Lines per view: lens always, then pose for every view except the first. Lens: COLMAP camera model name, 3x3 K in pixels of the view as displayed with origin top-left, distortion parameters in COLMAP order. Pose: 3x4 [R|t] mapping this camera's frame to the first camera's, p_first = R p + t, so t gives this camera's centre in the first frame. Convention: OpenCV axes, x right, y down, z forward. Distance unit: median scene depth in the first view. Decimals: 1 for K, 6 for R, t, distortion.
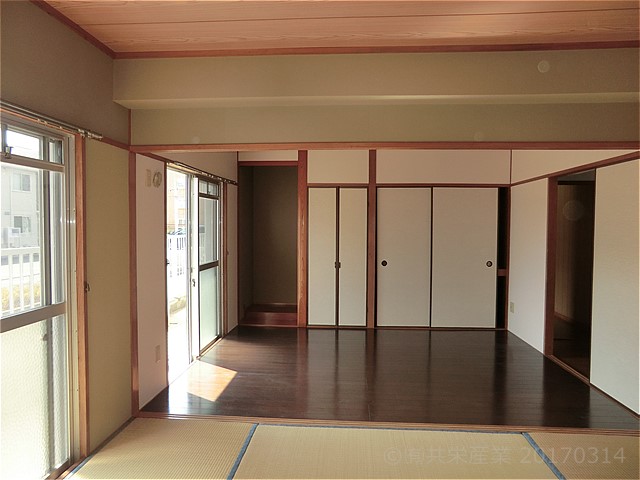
lens RADIAL K [[466.6, 0, 320.0], [0, 466.6, 240.0], [0, 0, 1]] dist [-0.097122, 0.118562]
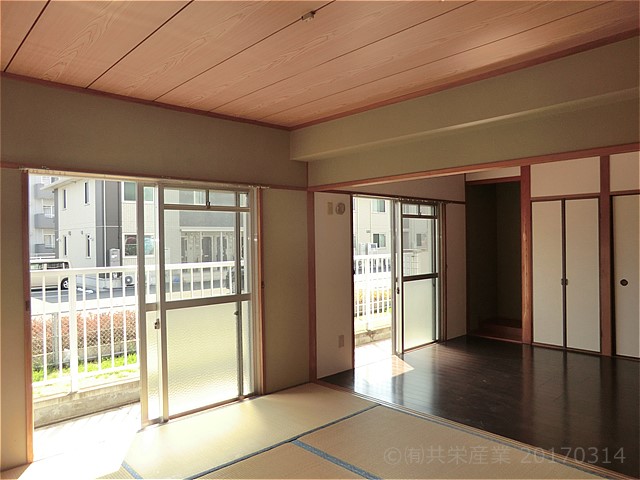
lens RADIAL K [[466.6, 0, 320.0], [0, 466.6, 240.0], [0, 0, 1]] dist [-0.097122, 0.118562]
pose [[0.735015, -0.014262, -0.677901, 0.328059], [-0.006225, 0.999595, -0.027779, -0.002546], [0.678023, 0.024638, 0.734628, -0.013549]]
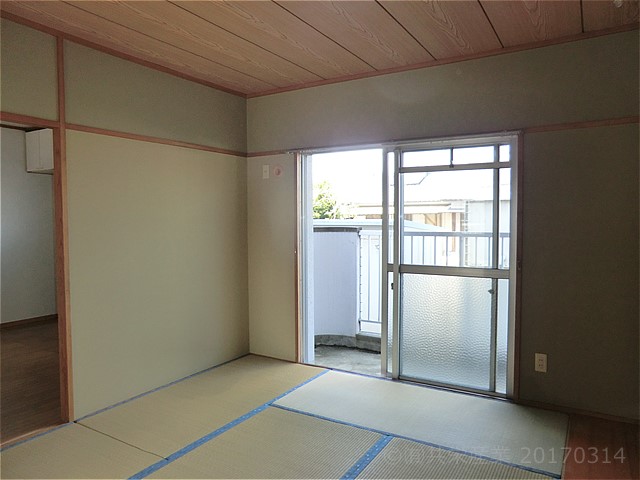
lens RADIAL K [[483.6, 0, 320.0], [0, 483.6, 240.0], [0, 0, 1]] dist [0.003330, 0.001126]
pose [[-0.465601, 0.059131, -0.883017, 0.392954], [-0.020385, 0.996784, 0.077499, -0.018532], [0.884760, 0.054084, -0.462898, 0.522939]]
